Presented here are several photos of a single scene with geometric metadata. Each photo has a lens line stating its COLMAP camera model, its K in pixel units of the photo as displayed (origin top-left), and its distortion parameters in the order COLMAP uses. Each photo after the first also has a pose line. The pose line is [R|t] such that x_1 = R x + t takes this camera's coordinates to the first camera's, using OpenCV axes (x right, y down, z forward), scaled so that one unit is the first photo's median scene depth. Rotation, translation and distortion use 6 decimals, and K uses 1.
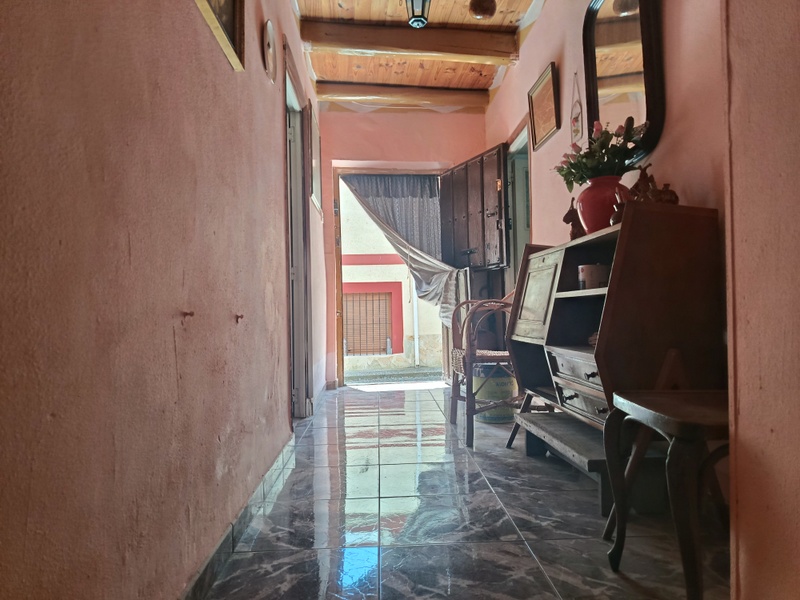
lens RADIAL K [[551.9, 0, 399.4], [0, 551.9, 300.9], [0, 0, 1]] dist [0.048222, -0.046767]
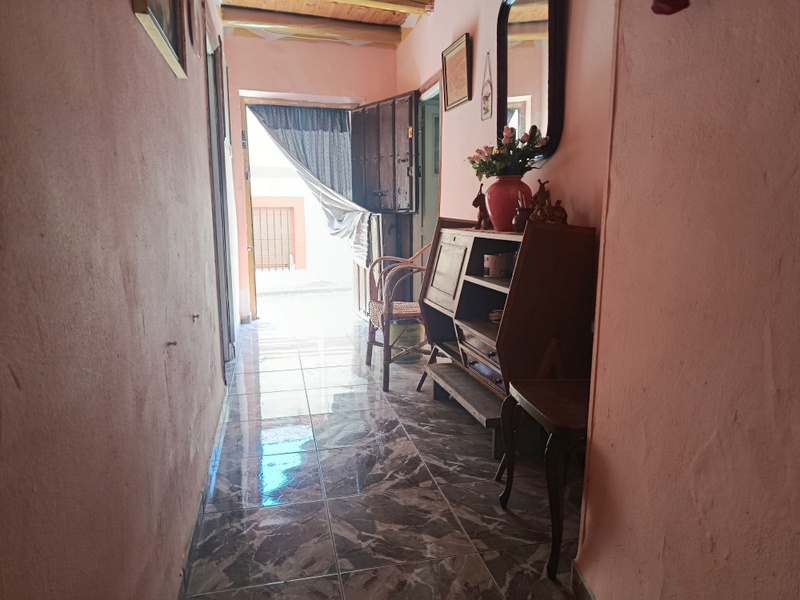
lens RADIAL K [[551.9, 0, 397.4], [0, 551.9, 301.0], [0, 0, 1]] dist [0.048222, -0.046767]
pose [[0.983340, -0.011843, 0.181390, -0.070197], [-0.020849, 0.983942, 0.177265, -0.159281], [-0.180577, -0.178093, 0.967303, -0.113948]]
